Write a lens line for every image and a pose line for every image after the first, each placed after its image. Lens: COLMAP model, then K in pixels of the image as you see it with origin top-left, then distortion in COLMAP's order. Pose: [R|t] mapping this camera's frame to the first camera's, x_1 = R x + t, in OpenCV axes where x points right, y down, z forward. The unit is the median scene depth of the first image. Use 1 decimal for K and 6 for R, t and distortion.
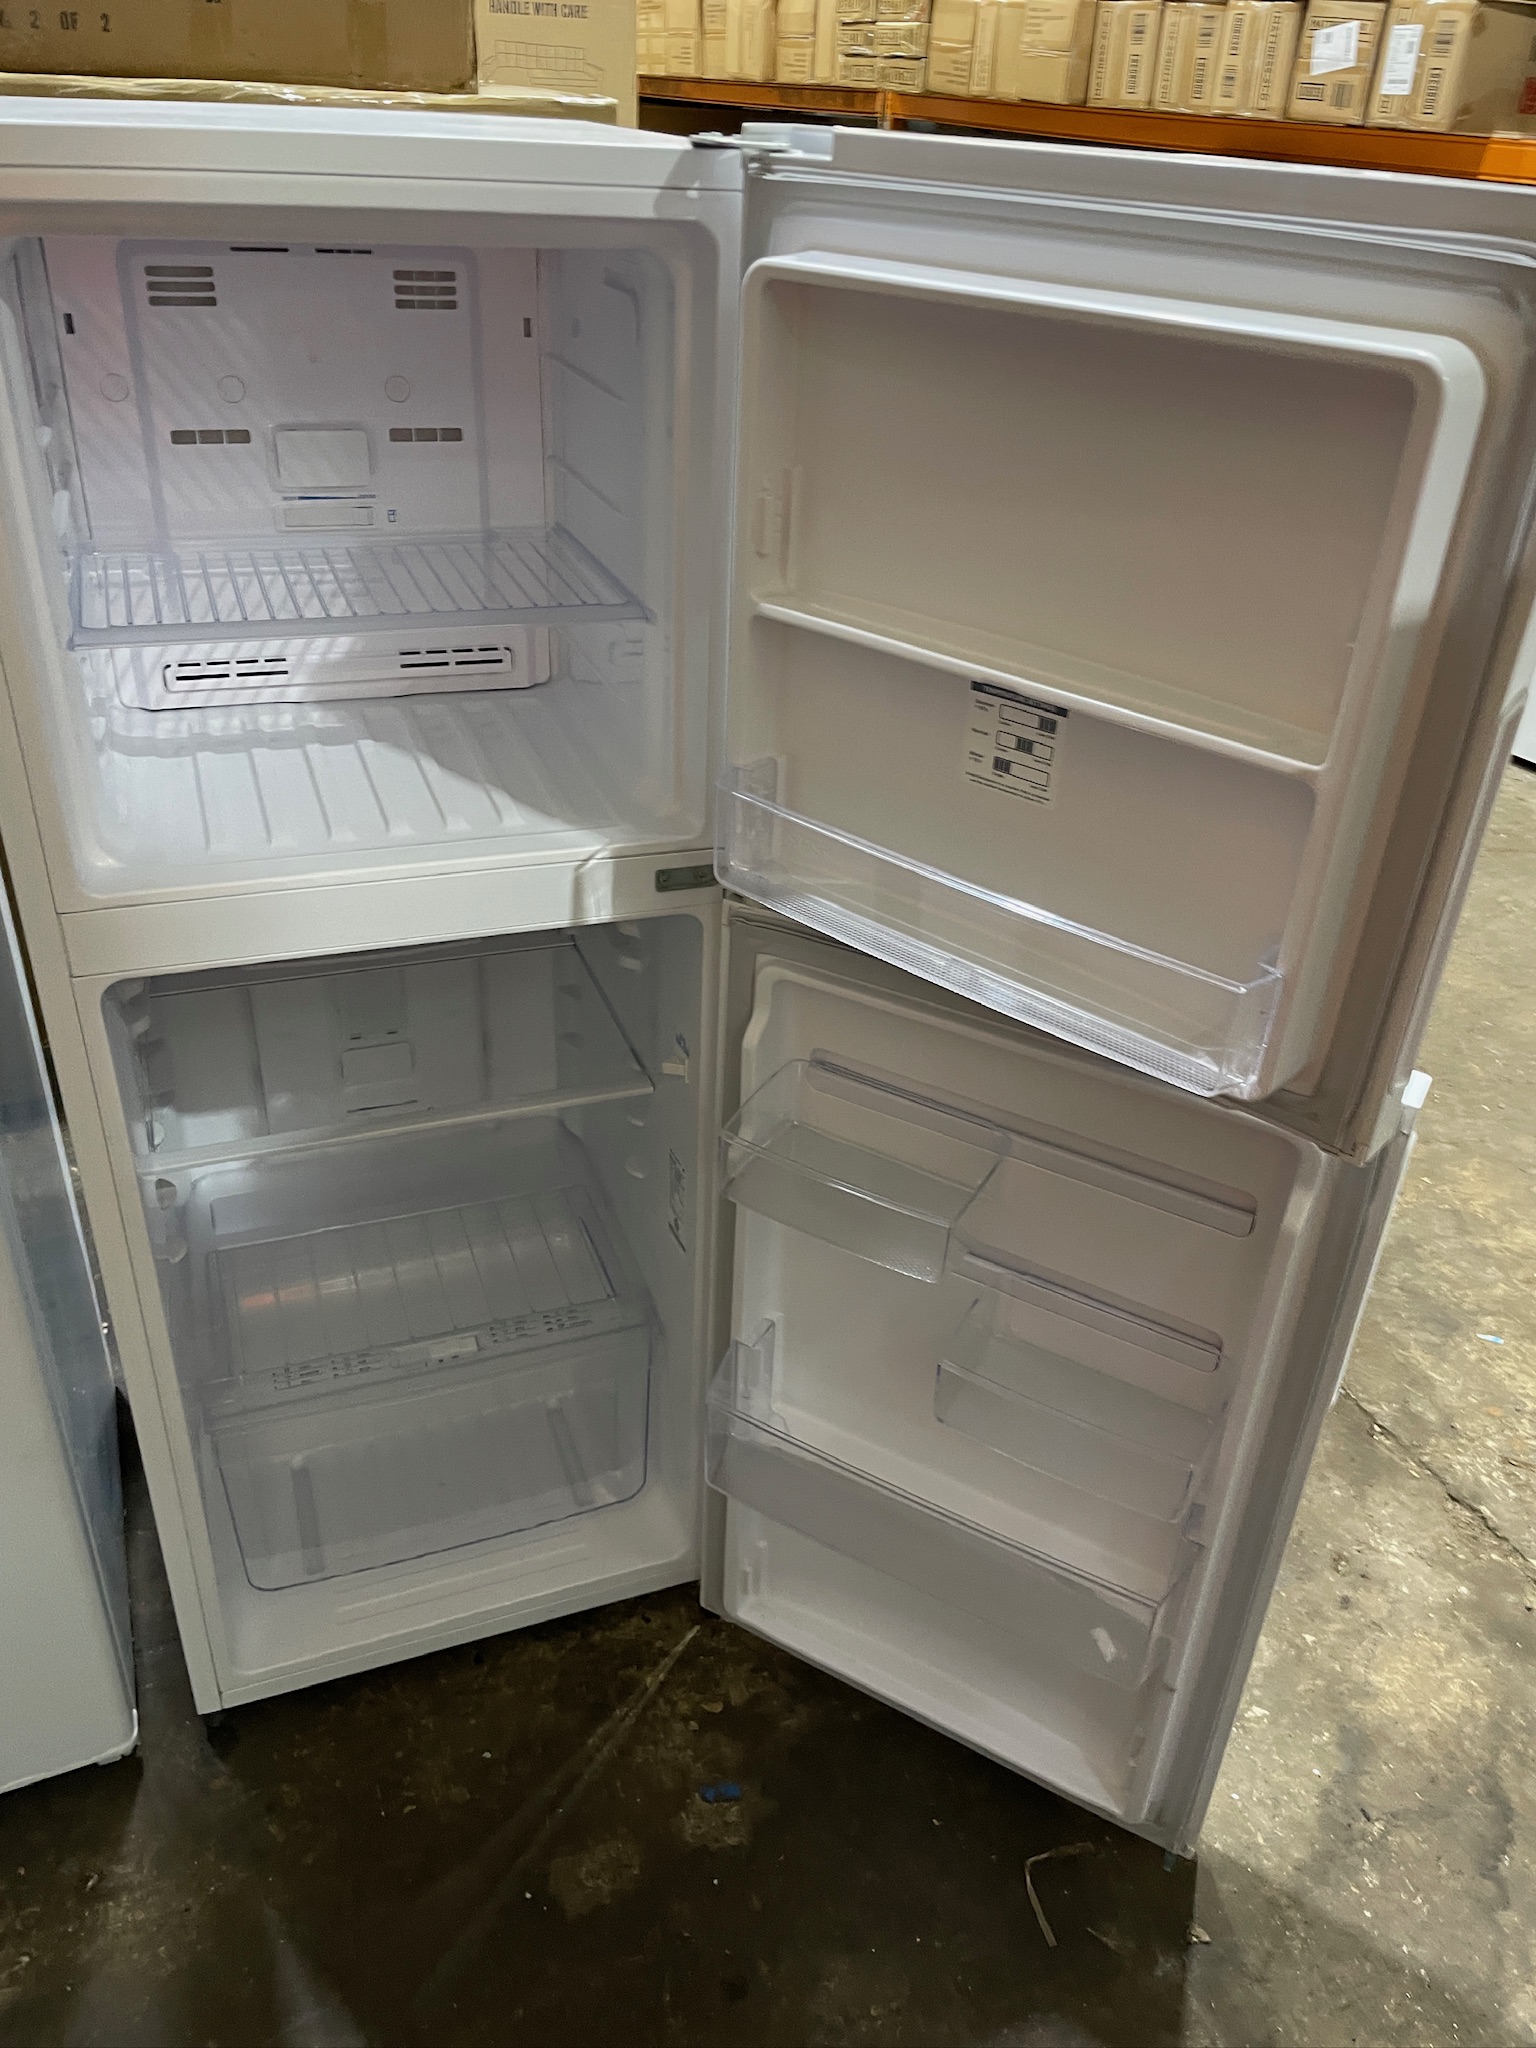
lens RADIAL K [[1568.6, 0, 788.6], [0, 1568.6, 1031.3], [0, 0, 1]] dist [0.084382, -0.118991]
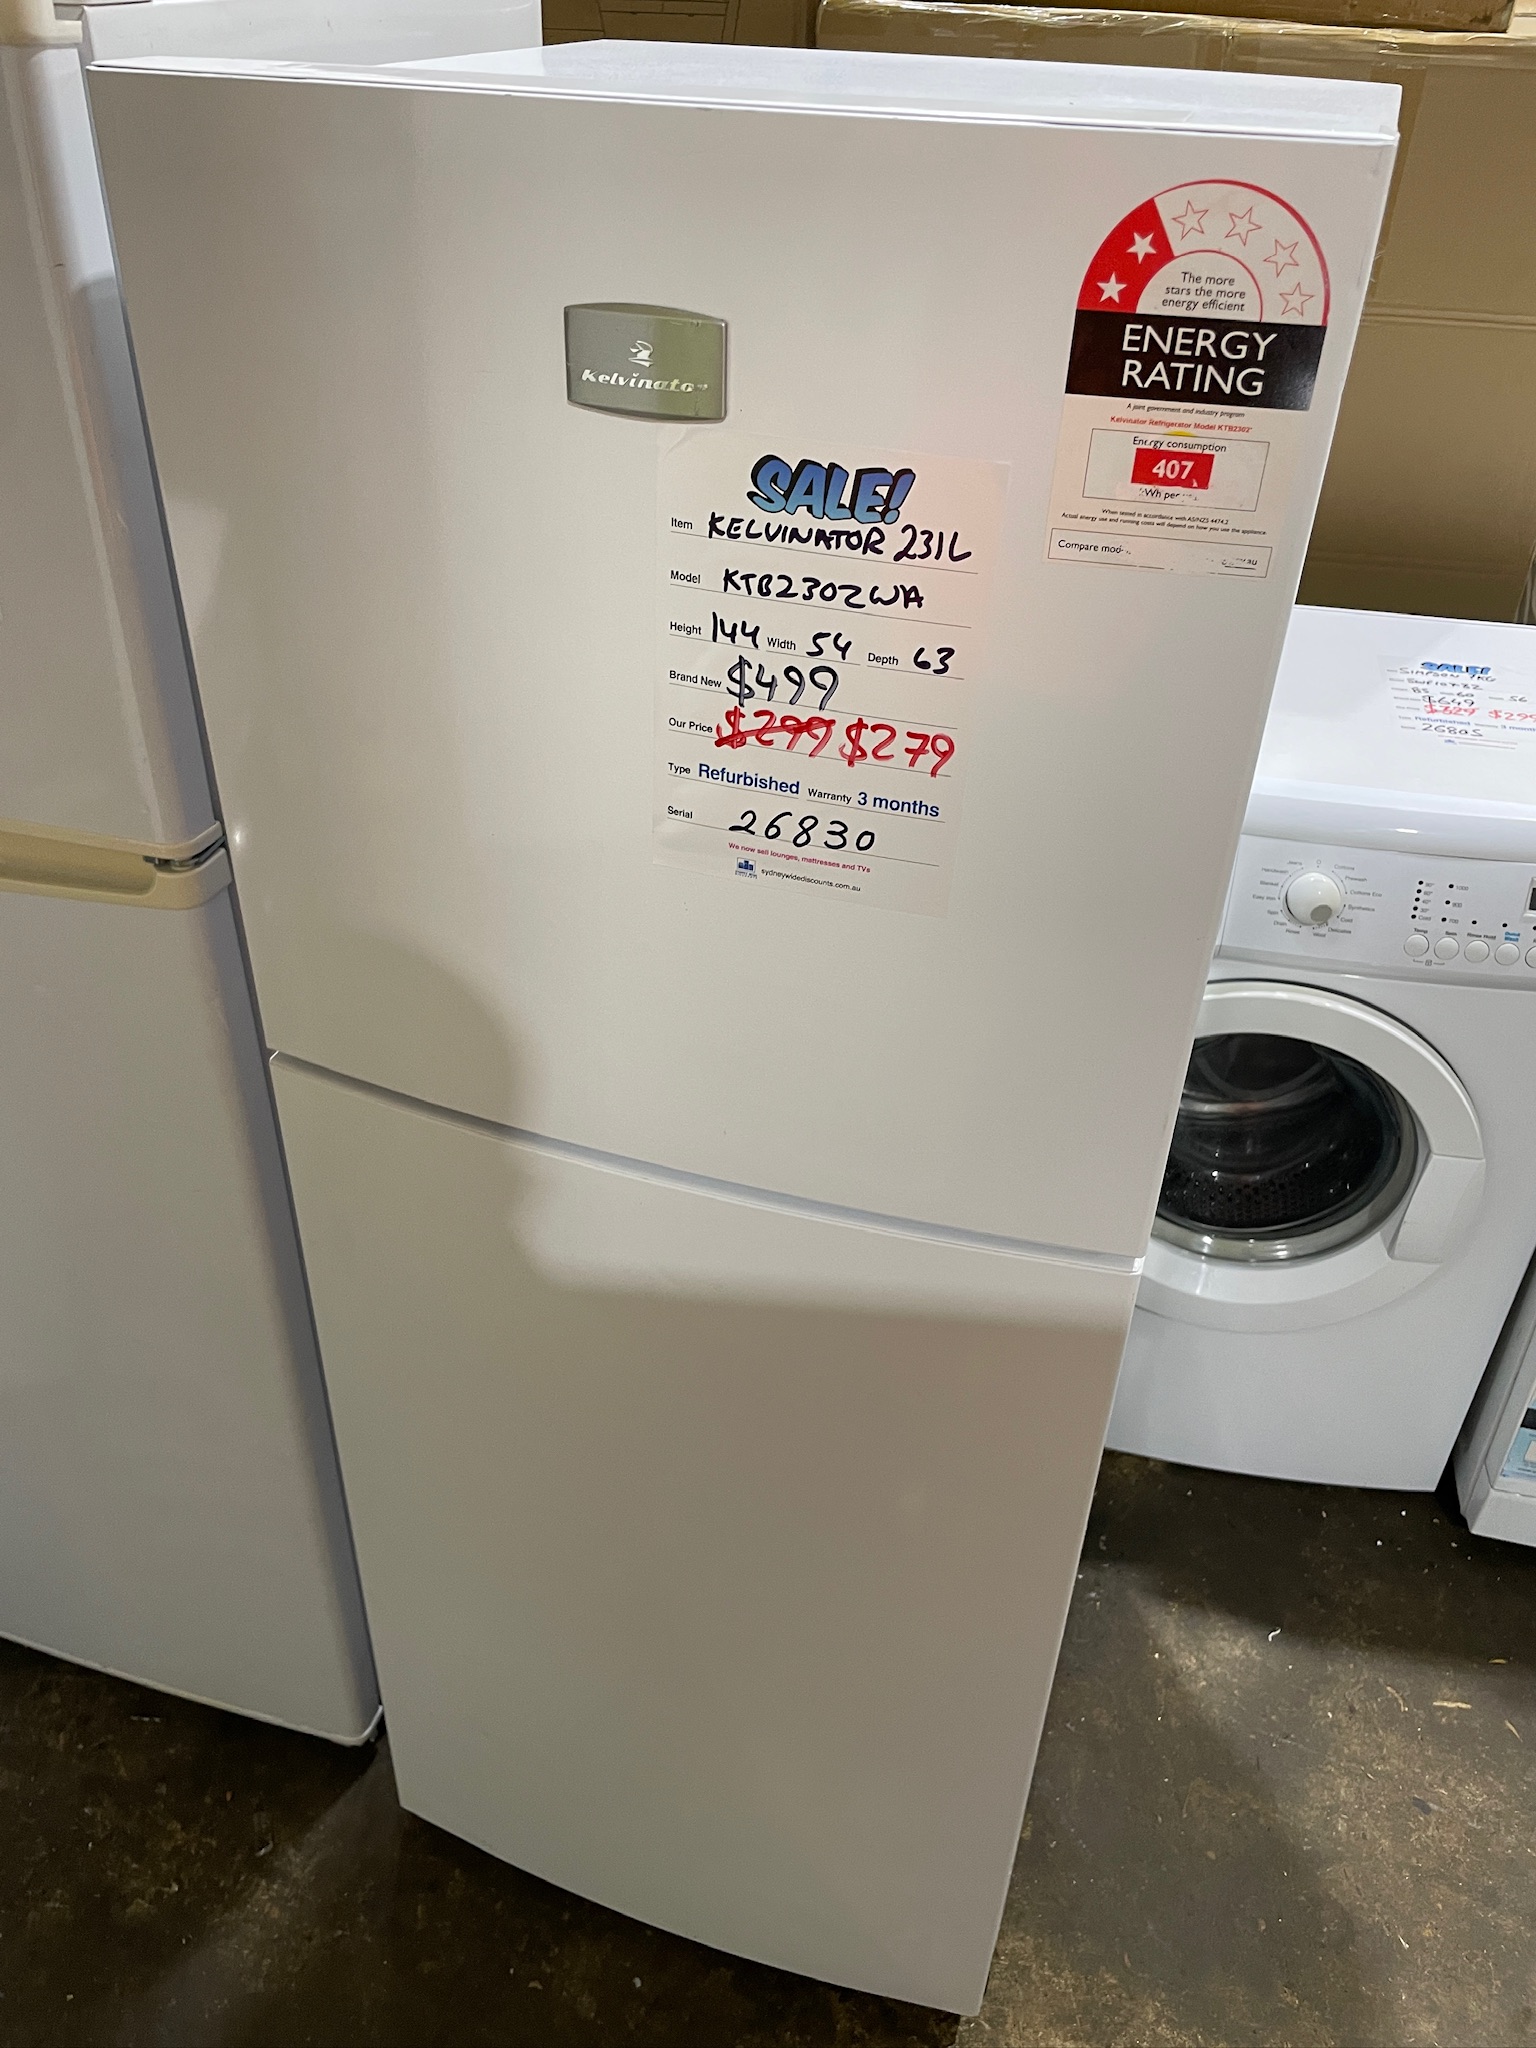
lens RADIAL K [[1563.3, 0, 760.9], [0, 1563.3, 1006.9], [0, 0, 1]] dist [0.075328, -0.108747]
pose [[0.762914, 0.337856, -0.551194, 0.170251], [-0.319008, 0.938290, 0.133586, -0.195745], [0.562313, 0.073921, 0.823614, 0.304124]]
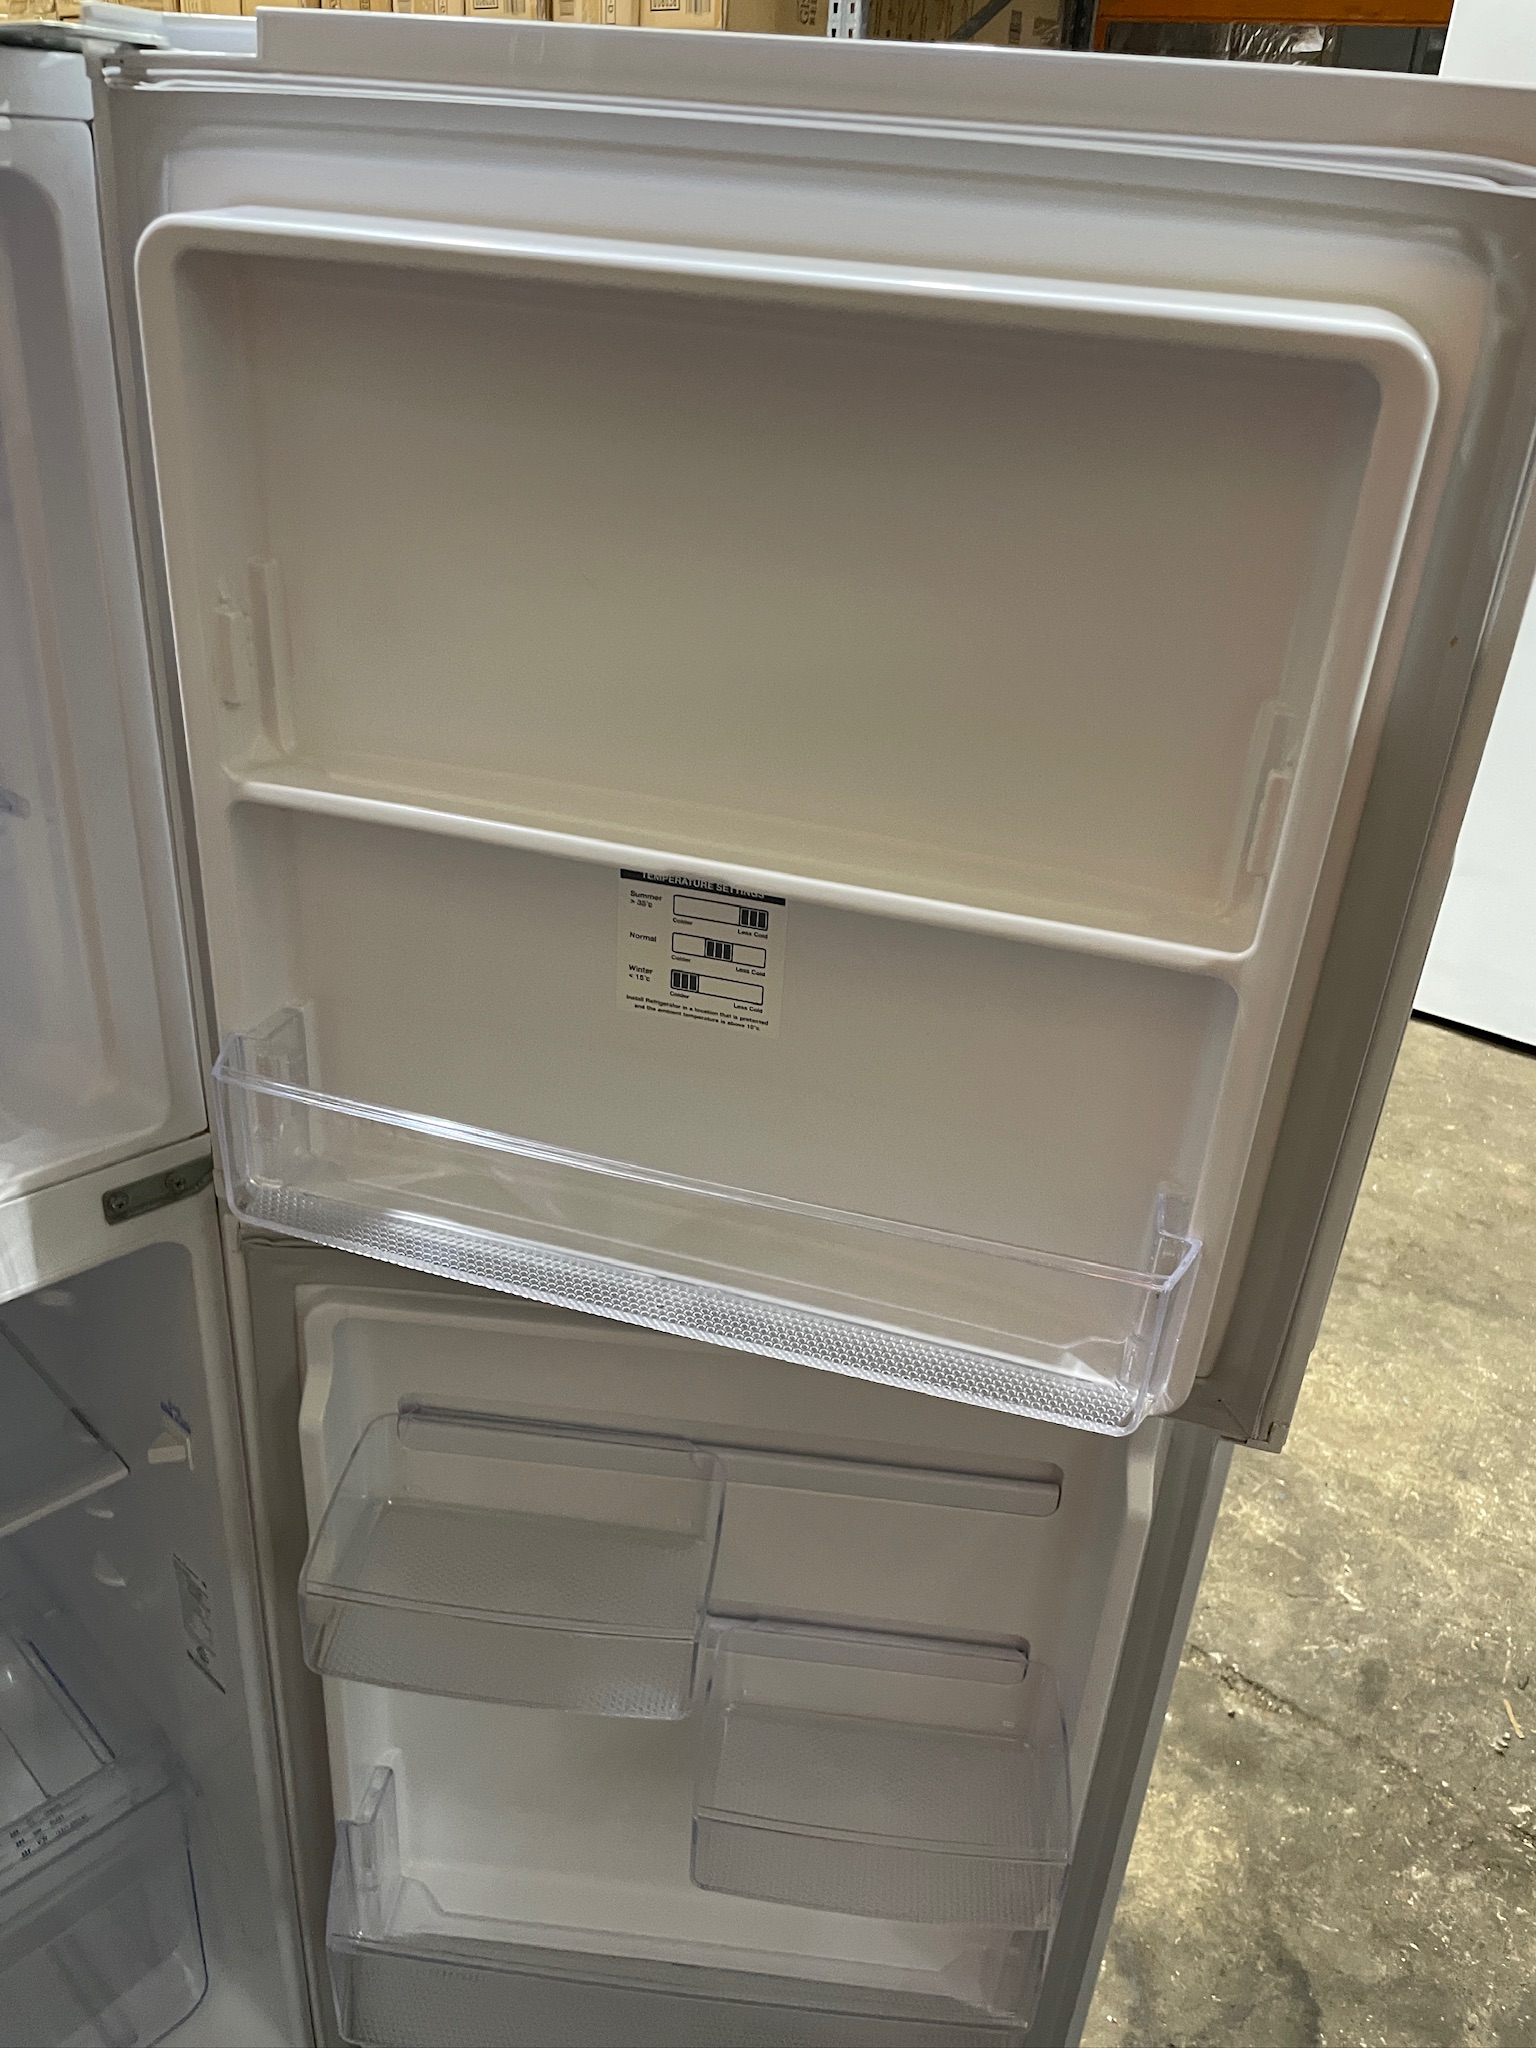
lens RADIAL K [[1568.6, 0, 788.6], [0, 1568.6, 1031.3], [0, 0, 1]] dist [0.084382, -0.118991]
pose [[0.905967, -0.183980, 0.381282, -0.056821], [0.195710, 0.980628, 0.008155, -0.101723], [-0.375396, 0.067232, 0.924423, 0.261178]]
